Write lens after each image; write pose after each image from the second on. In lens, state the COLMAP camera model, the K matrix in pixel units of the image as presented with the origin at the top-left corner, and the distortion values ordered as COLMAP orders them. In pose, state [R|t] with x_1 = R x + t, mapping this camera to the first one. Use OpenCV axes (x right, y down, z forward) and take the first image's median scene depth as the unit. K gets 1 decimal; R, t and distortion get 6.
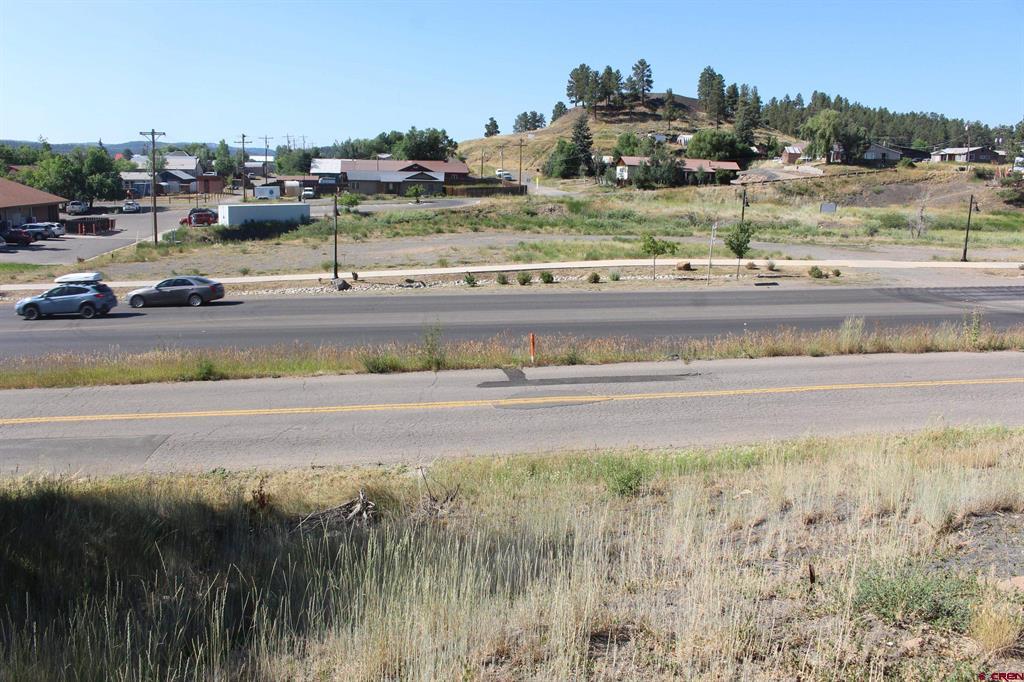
lens RADIAL K [[856.4, 0, 504.0], [0, 856.4, 349.2], [0, 0, 1]] dist [-0.143540, 0.114811]
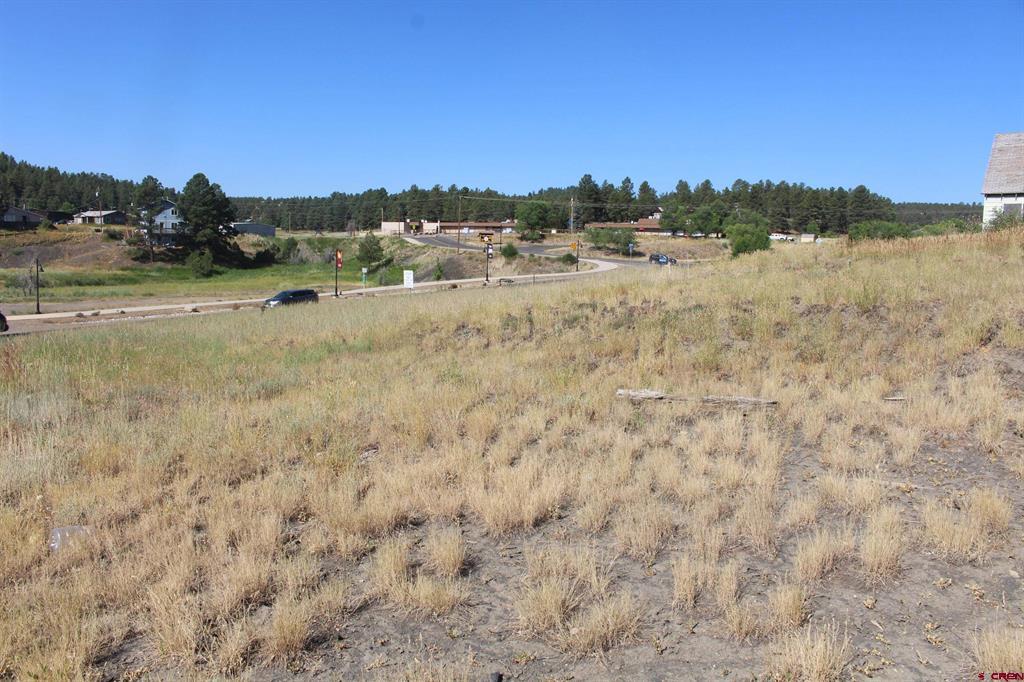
lens RADIAL K [[856.4, 0, 504.7], [0, 856.4, 336.2], [0, 0, 1]] dist [-0.143540, 0.114811]
pose [[0.625775, -0.083237, 0.775549, 0.019122], [0.146388, 0.989155, -0.011956, 0.015381], [-0.766143, 0.121013, 0.631174, -0.104982]]
